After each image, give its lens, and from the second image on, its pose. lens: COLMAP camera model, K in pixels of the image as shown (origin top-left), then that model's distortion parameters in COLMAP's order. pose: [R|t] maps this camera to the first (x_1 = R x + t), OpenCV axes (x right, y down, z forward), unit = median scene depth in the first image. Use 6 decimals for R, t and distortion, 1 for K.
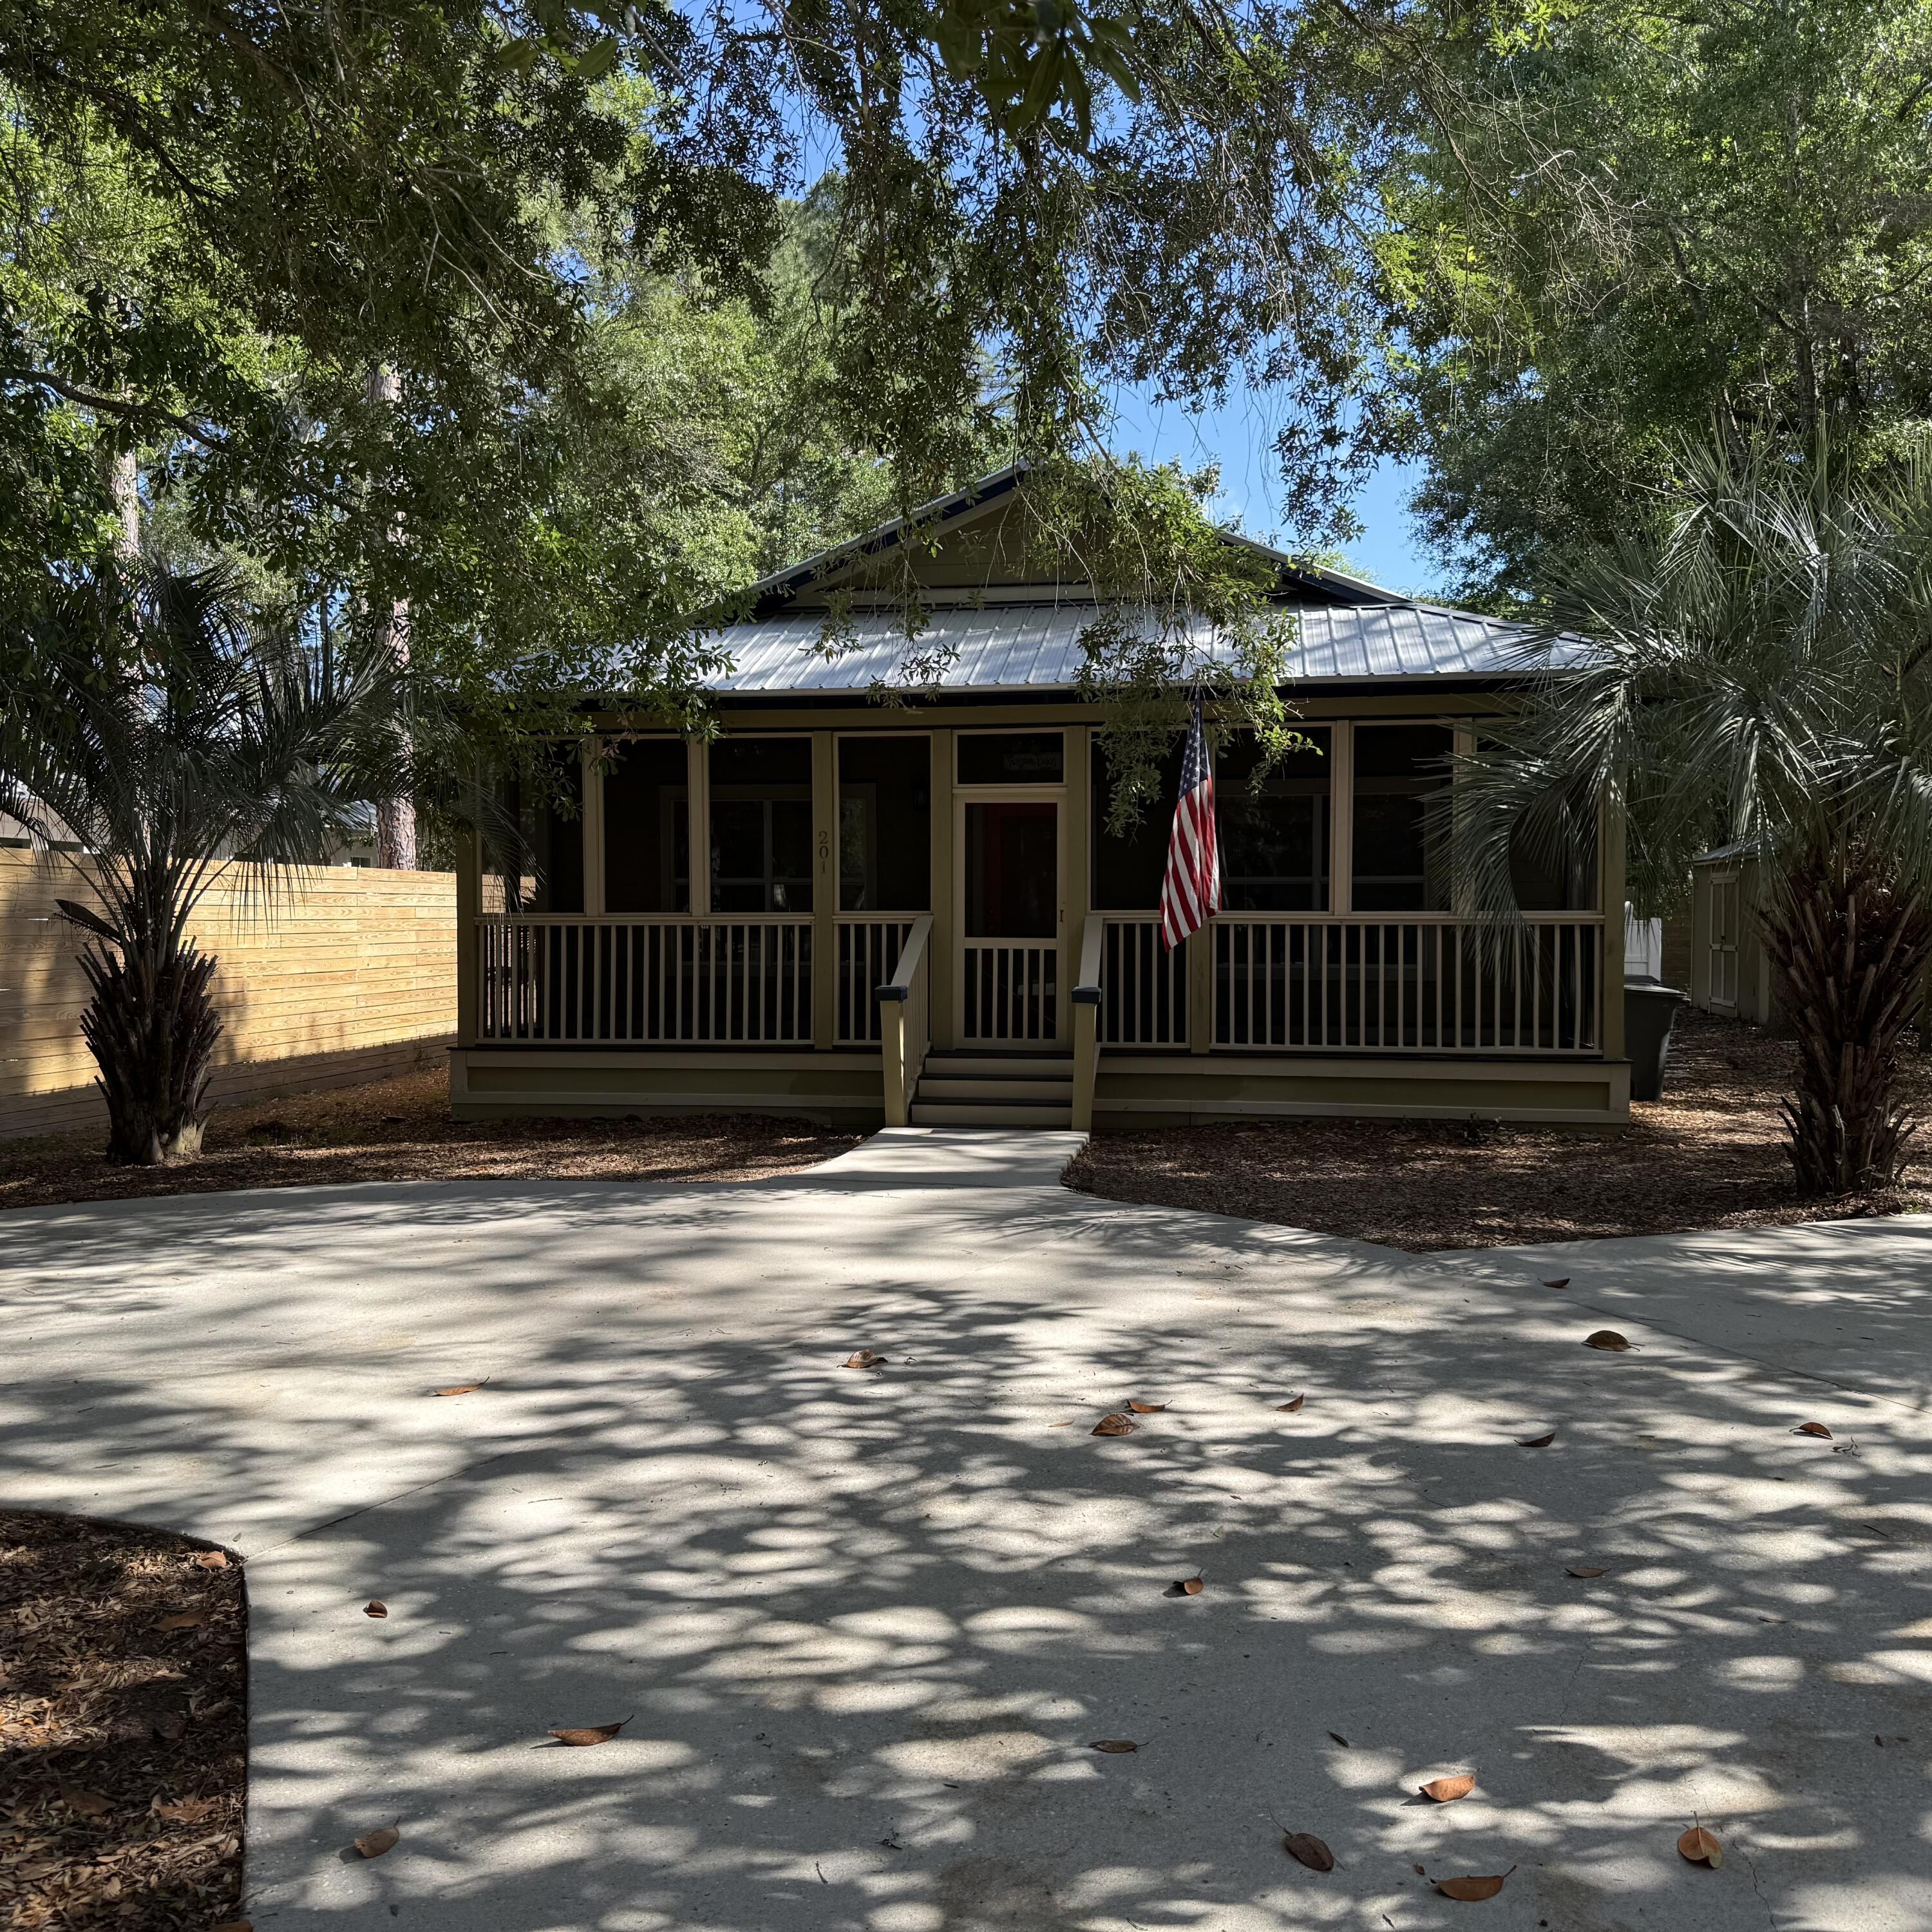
lens RADIAL K [[1787.1, 0, 960.2], [0, 1787.1, 984.3], [0, 0, 1]] dist [0.071896, -0.160002]
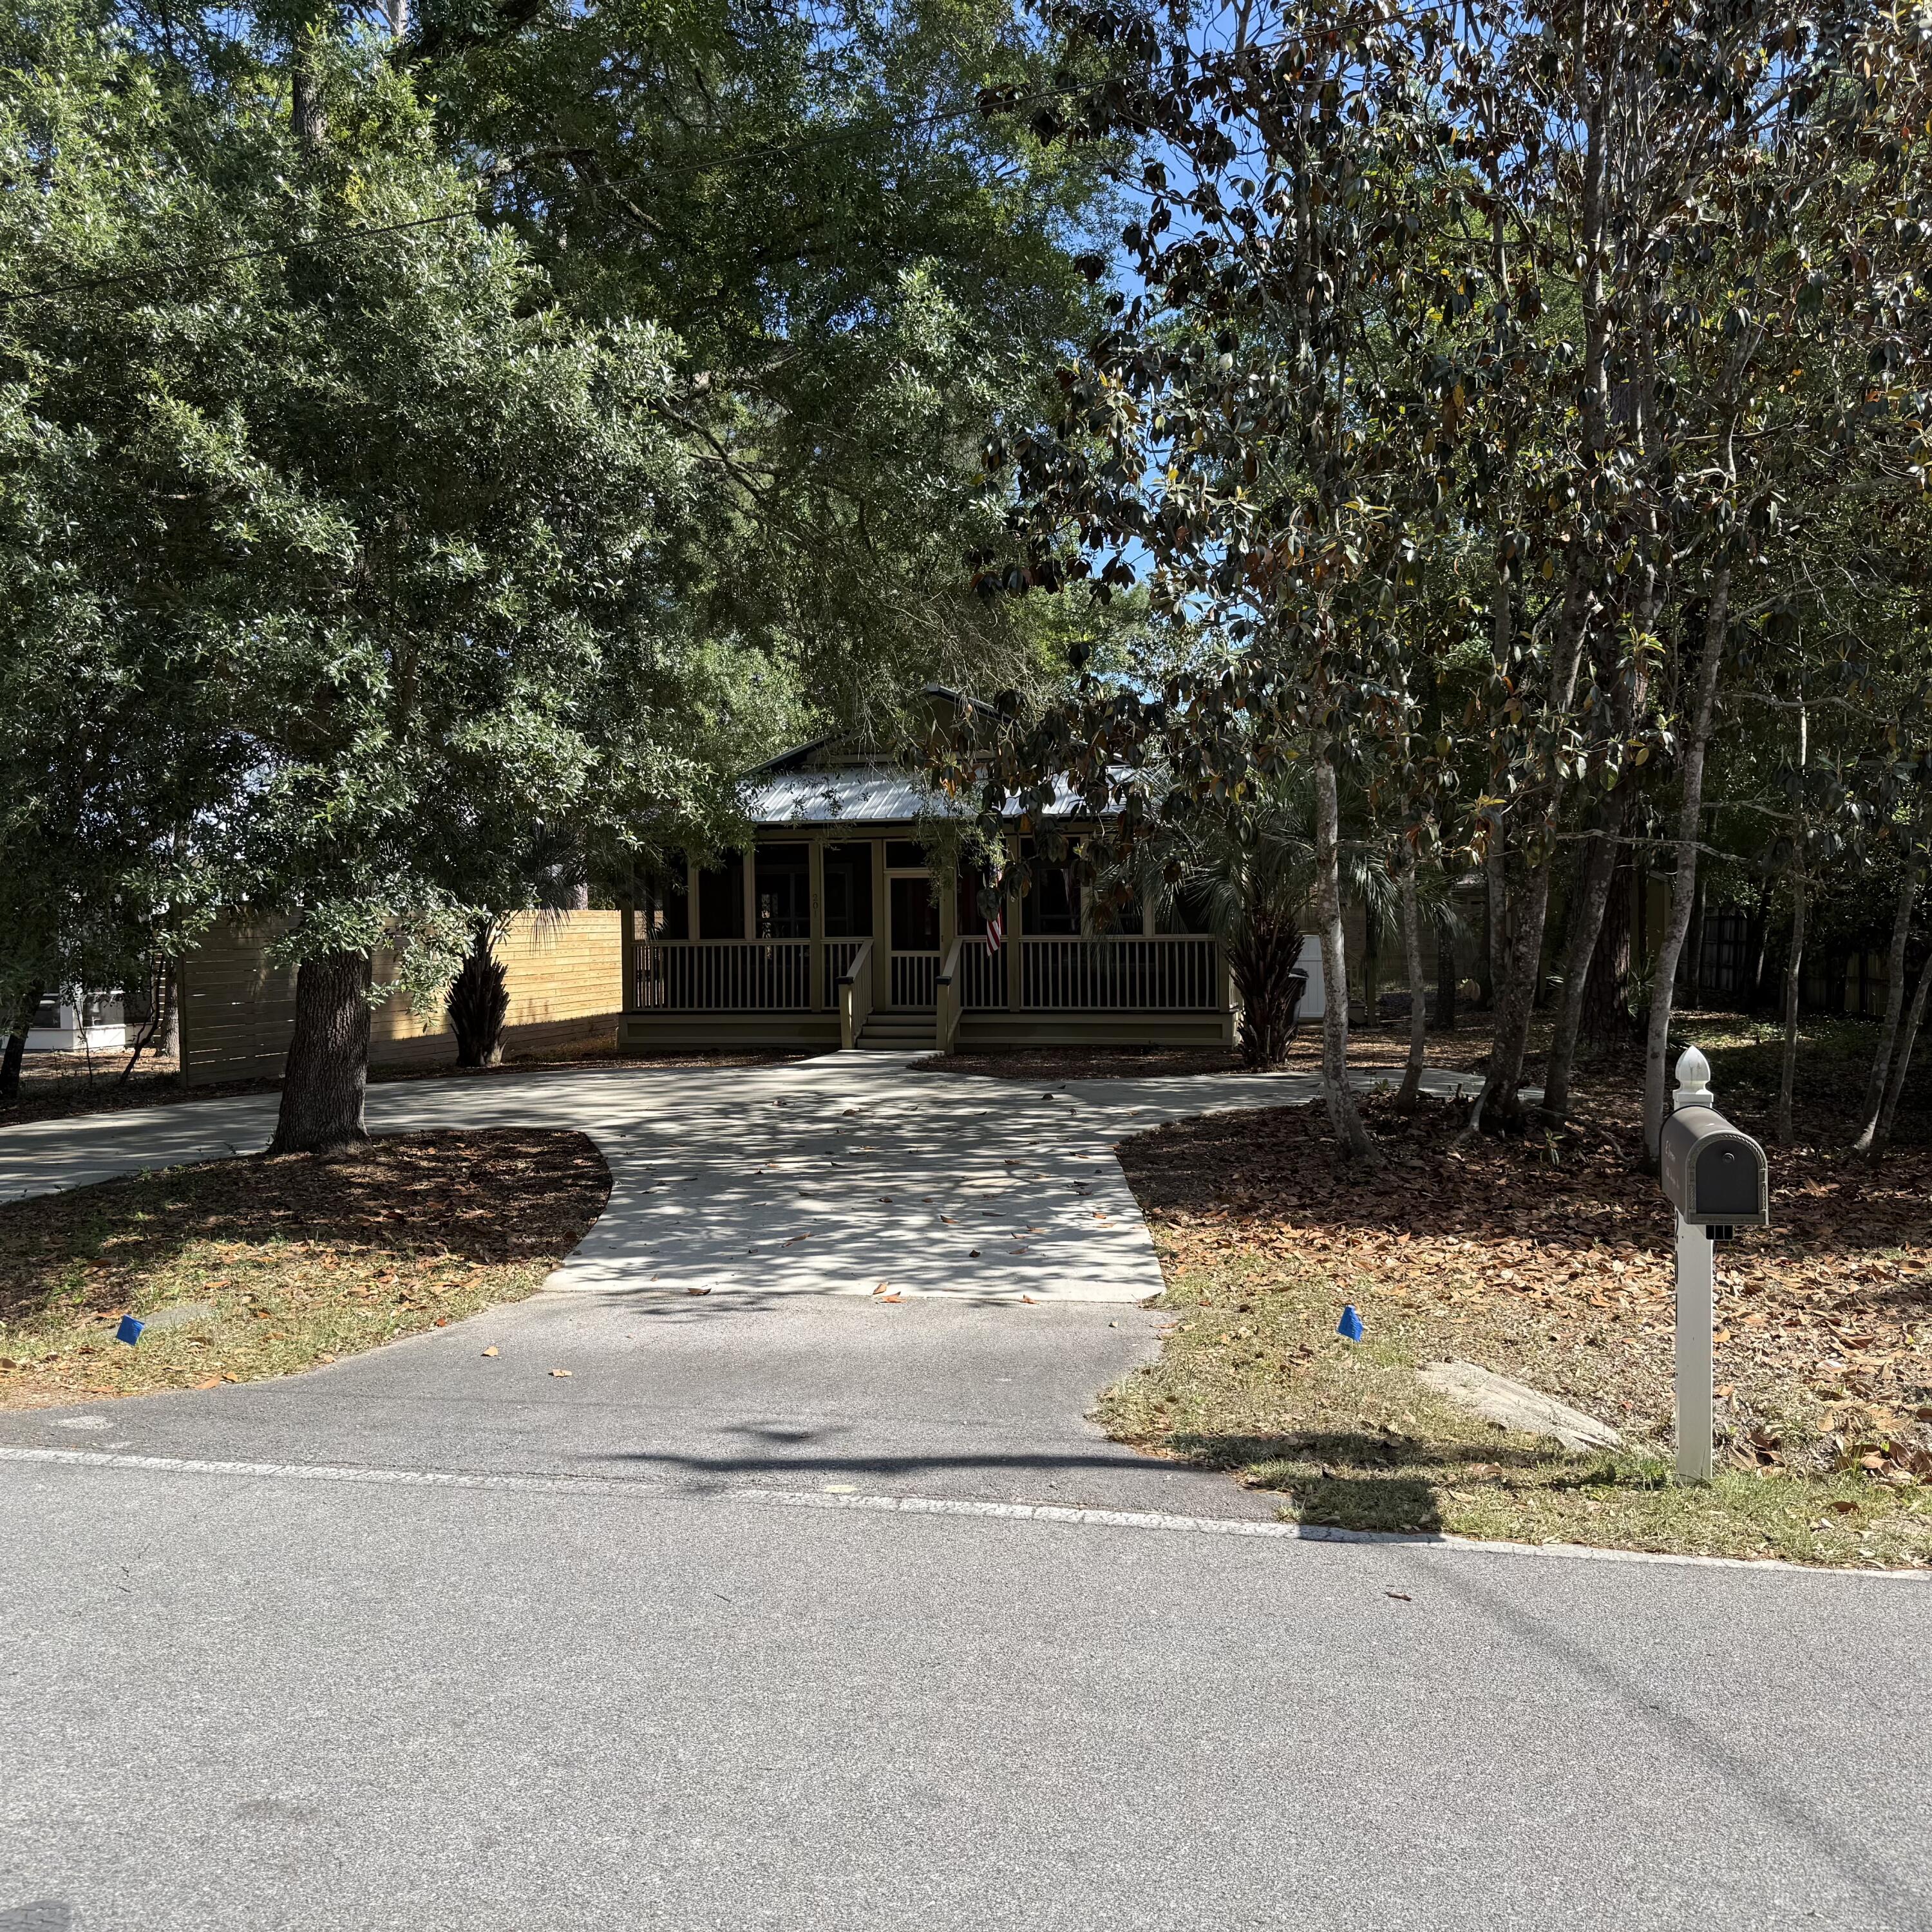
lens RADIAL K [[1787.1, 0, 960.2], [0, 1787.1, 984.3], [0, 0, 1]] dist [0.071896, -0.160002]
pose [[0.997676, -0.010129, -0.067373, 0.201493], [0.009986, 0.999947, -0.002455, 0.013944], [0.067395, 0.001776, 0.997725, -0.855166]]
